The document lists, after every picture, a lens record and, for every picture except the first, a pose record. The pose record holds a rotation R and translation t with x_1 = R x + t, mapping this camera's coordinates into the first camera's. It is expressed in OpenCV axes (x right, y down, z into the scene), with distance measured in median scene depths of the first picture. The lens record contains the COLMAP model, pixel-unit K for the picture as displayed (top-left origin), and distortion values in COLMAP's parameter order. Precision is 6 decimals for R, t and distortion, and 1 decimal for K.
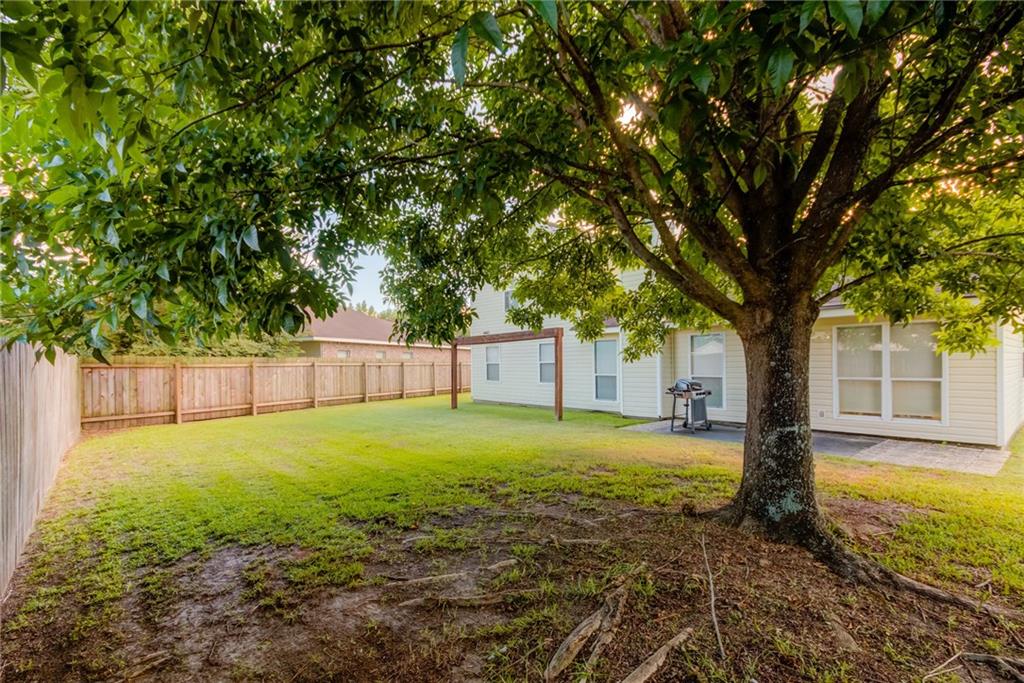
lens RADIAL K [[472.0, 0, 510.5], [0, 472.0, 352.9], [0, 0, 1]] dist [0.026774, -0.009542]
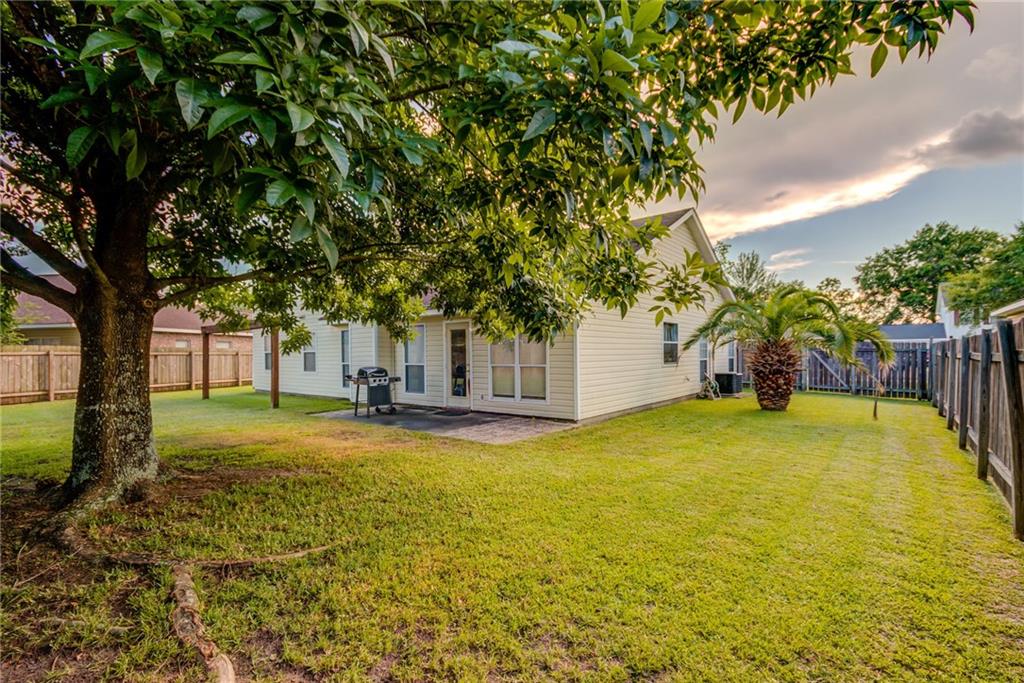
lens RADIAL K [[472.0, 0, 510.5], [0, 472.0, 352.9], [0, 0, 1]] dist [0.026774, -0.009542]
pose [[0.986441, -0.000019, 0.164115, 0.512568], [-0.003383, 0.999785, 0.020450, 0.001531], [-0.164080, -0.020728, 0.986229, -0.103060]]
